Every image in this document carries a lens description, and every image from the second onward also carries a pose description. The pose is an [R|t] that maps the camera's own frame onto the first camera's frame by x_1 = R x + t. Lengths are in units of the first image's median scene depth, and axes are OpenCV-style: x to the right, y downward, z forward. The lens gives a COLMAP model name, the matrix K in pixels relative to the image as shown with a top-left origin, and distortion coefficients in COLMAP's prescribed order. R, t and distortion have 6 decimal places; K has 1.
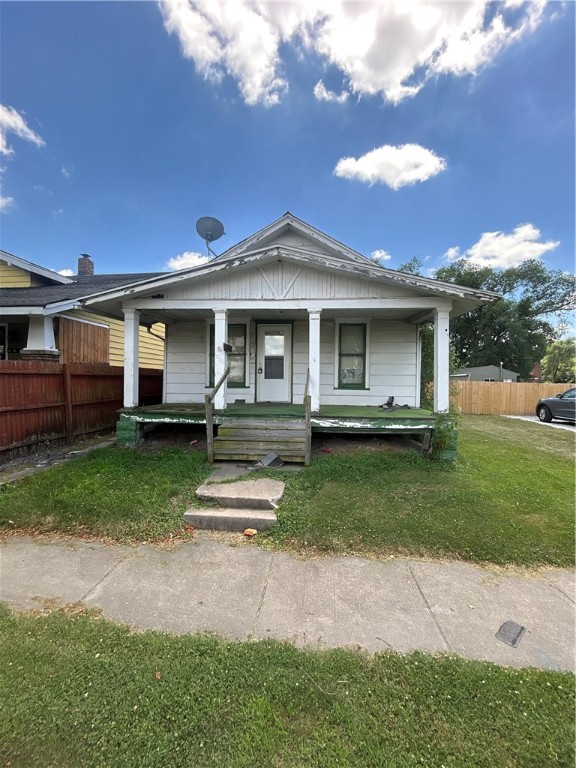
lens RADIAL K [[315.6, 0, 283.6], [0, 315.6, 385.6], [0, 0, 1]] dist [0.010028, 0.000047]
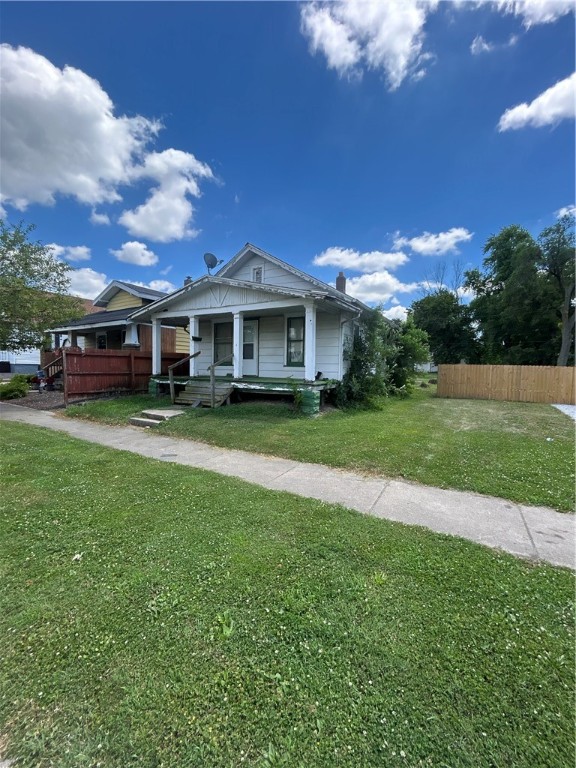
lens RADIAL K [[308.0, 0, 286.4], [0, 308.0, 384.2], [0, 0, 1]] dist [-0.020582, -0.000107]
pose [[0.911302, 0.026650, -0.410876, 0.888573], [-0.015793, 0.999431, 0.029796, 0.059185], [0.411436, -0.020664, 0.911204, -0.256322]]
